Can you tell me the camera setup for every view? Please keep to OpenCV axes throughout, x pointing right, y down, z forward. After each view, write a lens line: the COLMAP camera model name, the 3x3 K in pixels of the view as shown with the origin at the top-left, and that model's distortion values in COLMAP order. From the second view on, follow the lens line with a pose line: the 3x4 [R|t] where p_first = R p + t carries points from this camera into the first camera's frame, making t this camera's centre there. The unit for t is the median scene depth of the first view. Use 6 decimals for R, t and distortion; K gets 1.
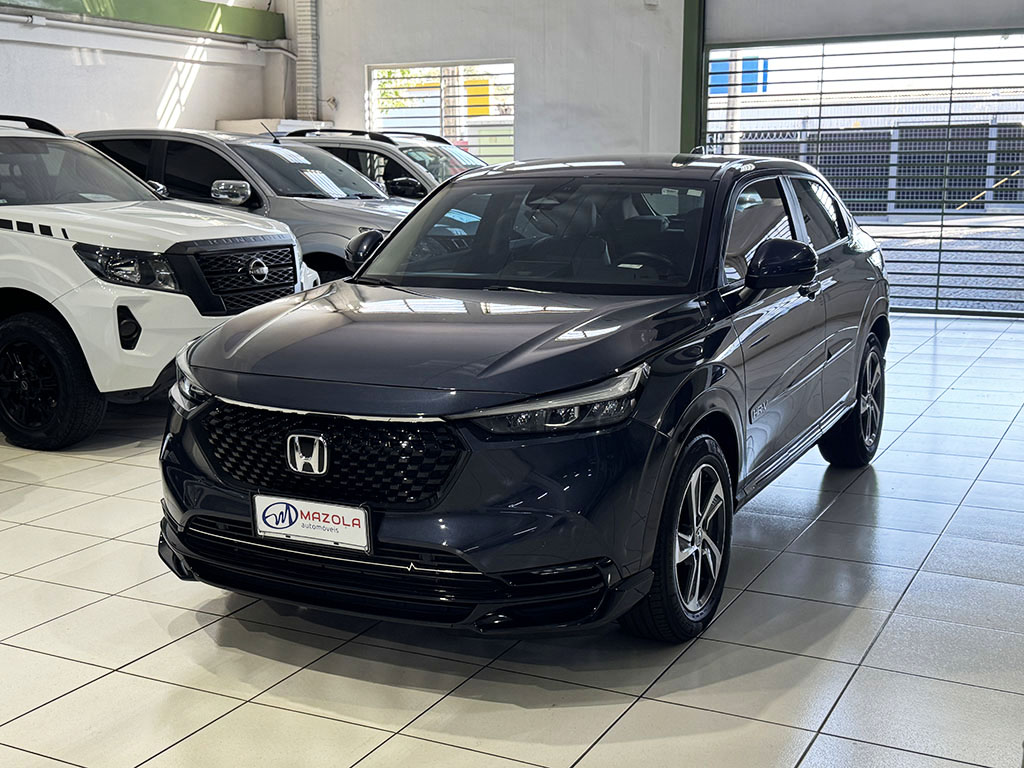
lens RADIAL K [[1253.4, 0, 505.4], [0, 1253.4, 399.1], [0, 0, 1]] dist [0.191141, -0.442332]
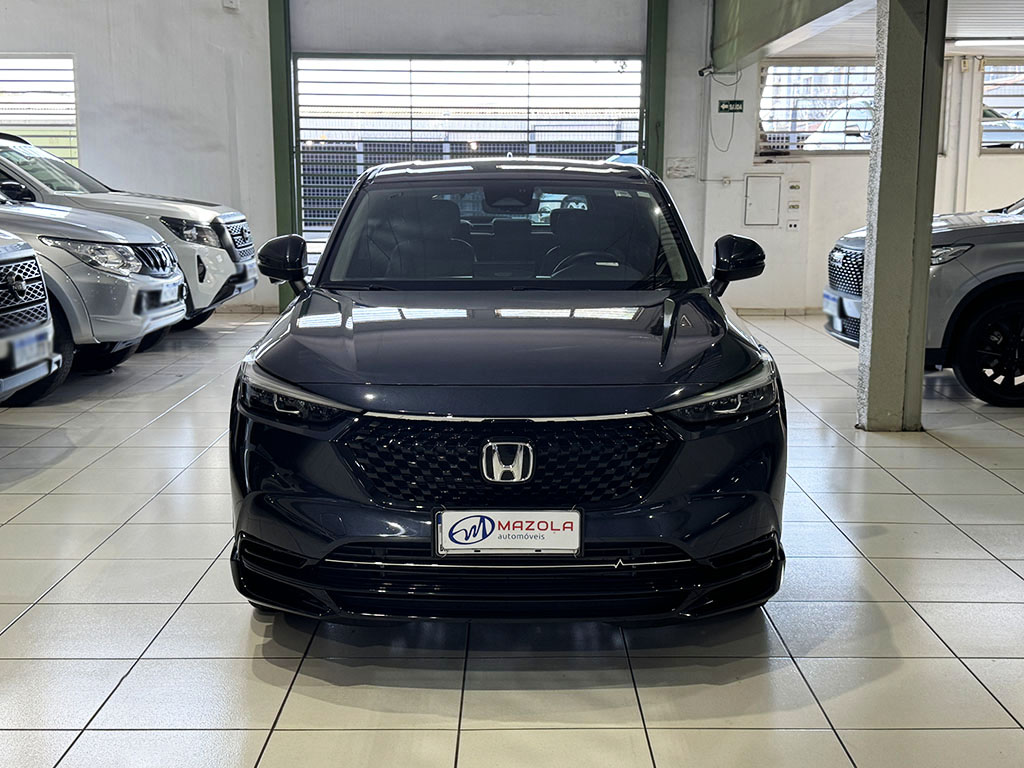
lens RADIAL K [[1264.5, 0, 512.0], [0, 1264.5, 384.0], [0, 0, 1]] dist [0.159466, -0.299587]
pose [[0.889491, -0.067459, 0.451947, -0.574908], [0.076903, 0.997035, -0.002536, -0.012723], [-0.450436, 0.037012, 0.892041, 0.127138]]
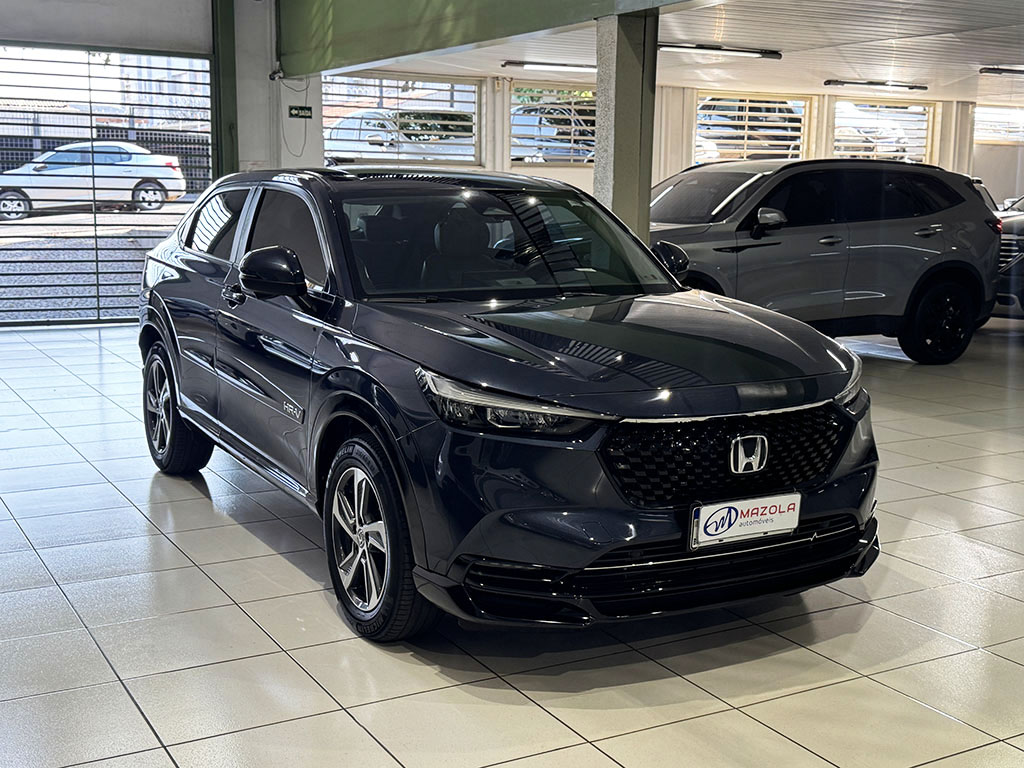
lens RADIAL K [[1264.5, 0, 512.0], [0, 1264.5, 384.0], [0, 0, 1]] dist [0.159466, -0.299587]
pose [[0.543744, -0.118313, 0.830870, -1.104337], [0.135351, 0.989416, 0.052313, -0.092968], [-0.828265, 0.084014, 0.554003, 0.560505]]
